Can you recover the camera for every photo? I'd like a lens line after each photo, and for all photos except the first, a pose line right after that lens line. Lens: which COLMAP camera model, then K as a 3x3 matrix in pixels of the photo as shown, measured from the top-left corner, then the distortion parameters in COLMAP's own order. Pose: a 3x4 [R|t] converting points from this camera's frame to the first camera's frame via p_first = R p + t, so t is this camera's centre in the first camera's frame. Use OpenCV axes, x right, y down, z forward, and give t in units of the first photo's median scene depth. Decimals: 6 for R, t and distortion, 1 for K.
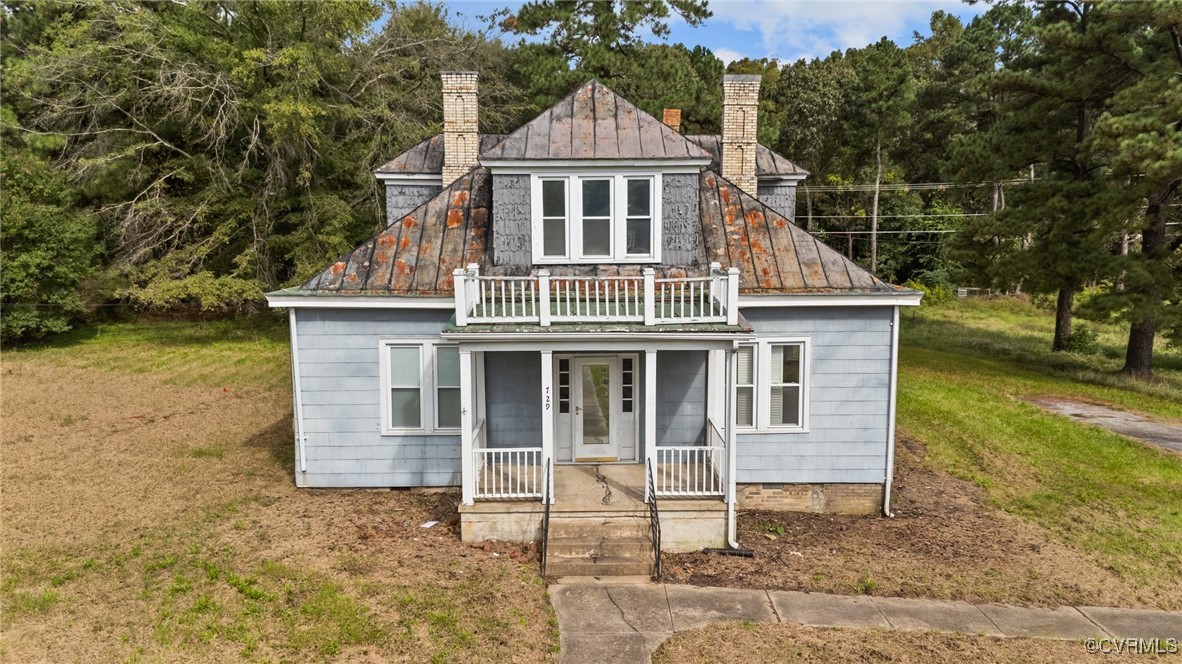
lens RADIAL K [[876.2, 0, 581.2], [0, 876.2, 220.1], [0, 0, 1]] dist [0.041096, -0.028811]
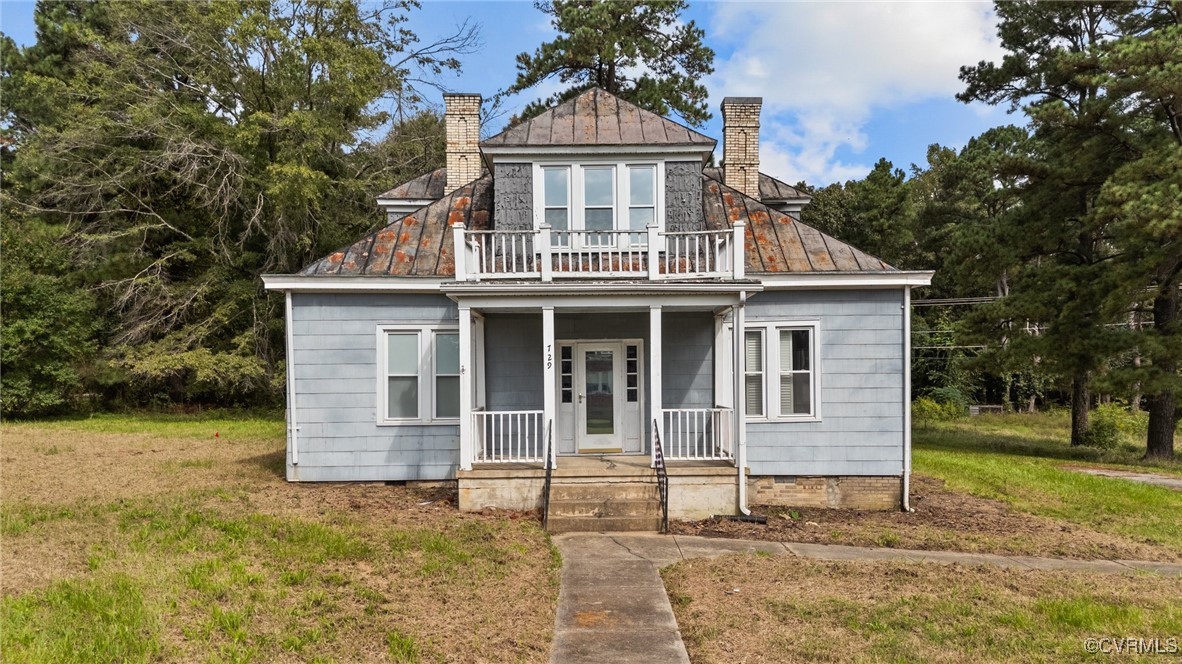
lens RADIAL K [[876.2, 0, 579.7], [0, 876.2, 275.7], [0, 0, 1]] dist [0.041096, -0.028811]
pose [[0.999973, -0.004790, -0.005657, 0.000959], [0.004135, 0.993849, -0.110667, 0.187020], [0.006152, 0.110640, 0.993841, 0.026691]]
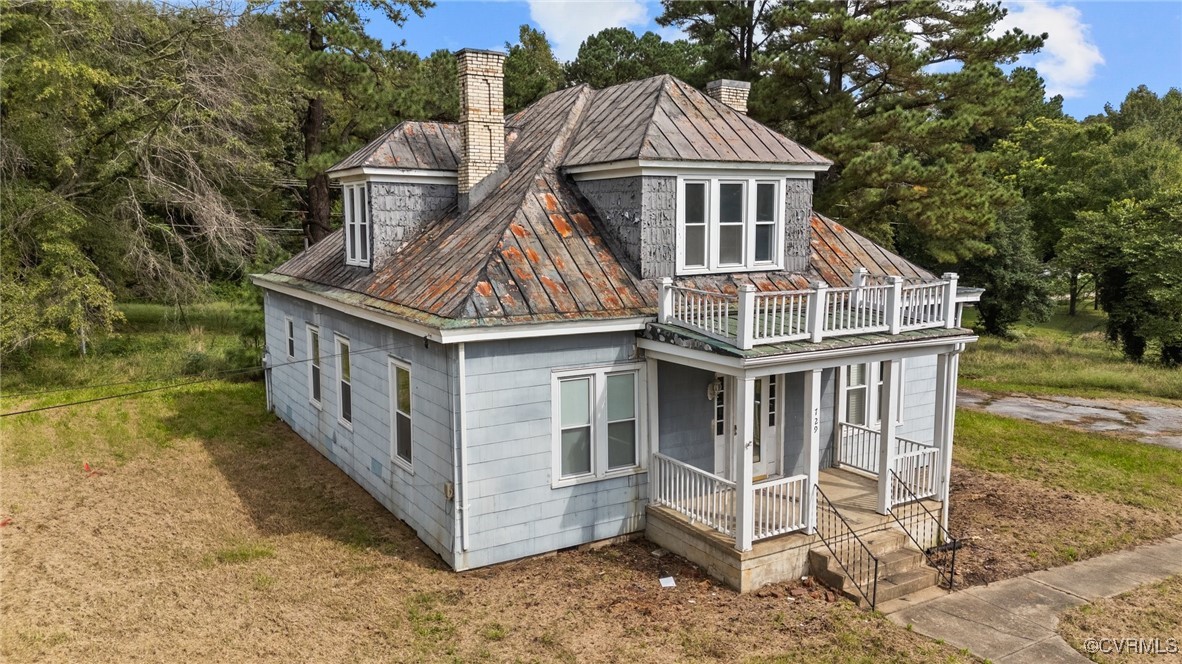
lens RADIAL K [[876.2, 0, 578.8], [0, 876.2, 230.2], [0, 0, 1]] dist [0.041096, -0.028811]
pose [[0.863476, -0.008072, 0.504326, -0.612315], [0.001033, 0.999898, 0.014235, -0.009718], [-0.504390, -0.011770, 0.863396, 0.274519]]
